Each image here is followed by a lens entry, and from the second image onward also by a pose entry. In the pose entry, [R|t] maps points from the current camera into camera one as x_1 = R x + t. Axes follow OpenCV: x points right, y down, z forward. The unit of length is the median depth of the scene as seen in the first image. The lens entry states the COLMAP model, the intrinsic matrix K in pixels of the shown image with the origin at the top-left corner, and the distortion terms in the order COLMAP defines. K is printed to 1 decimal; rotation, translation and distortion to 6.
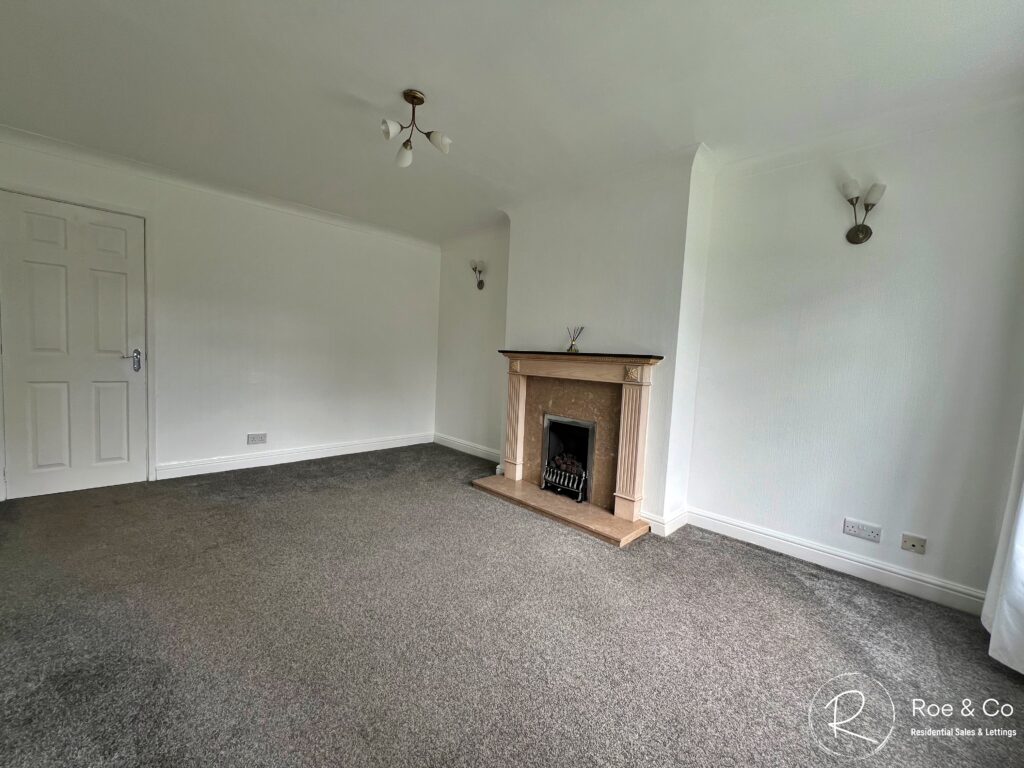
lens RADIAL K [[410.6, 0, 509.3], [0, 410.6, 383.1], [0, 0, 1]] dist [-0.002981, -0.000301]
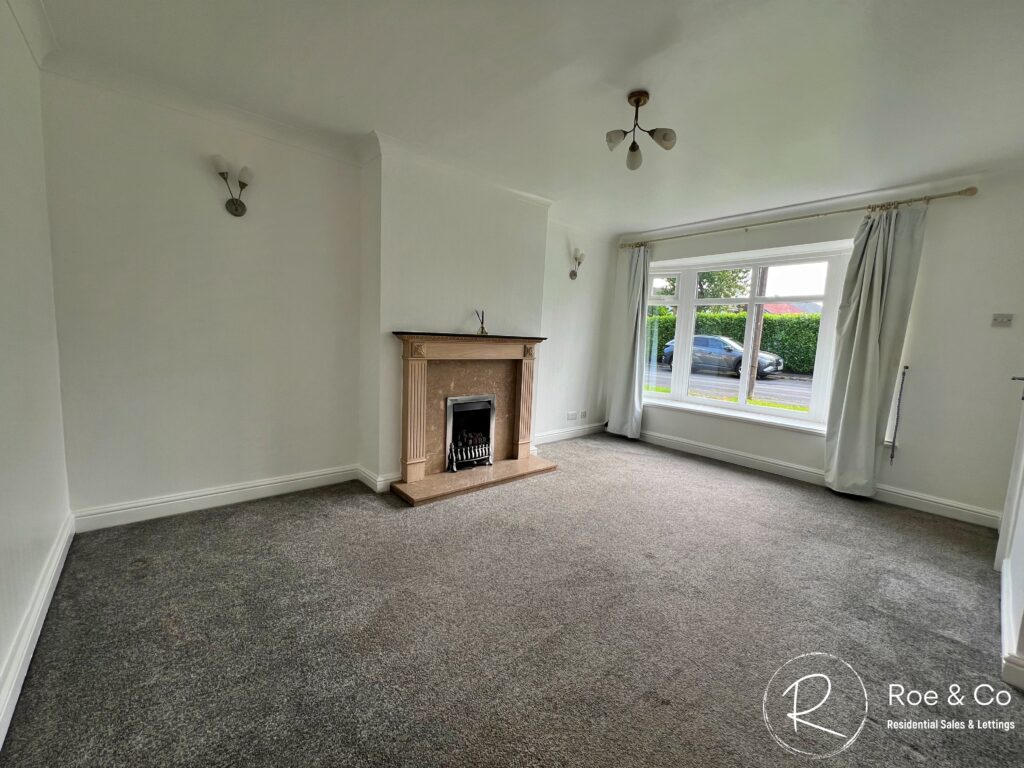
lens RADIAL K [[410.6, 0, 509.3], [0, 410.6, 383.1], [0, 0, 1]] dist [-0.002981, -0.000301]
pose [[0.073479, -0.161661, 0.984107, -0.899352], [0.023468, 0.986781, 0.160348, -0.117447], [-0.997021, 0.011313, 0.076302, 0.825462]]
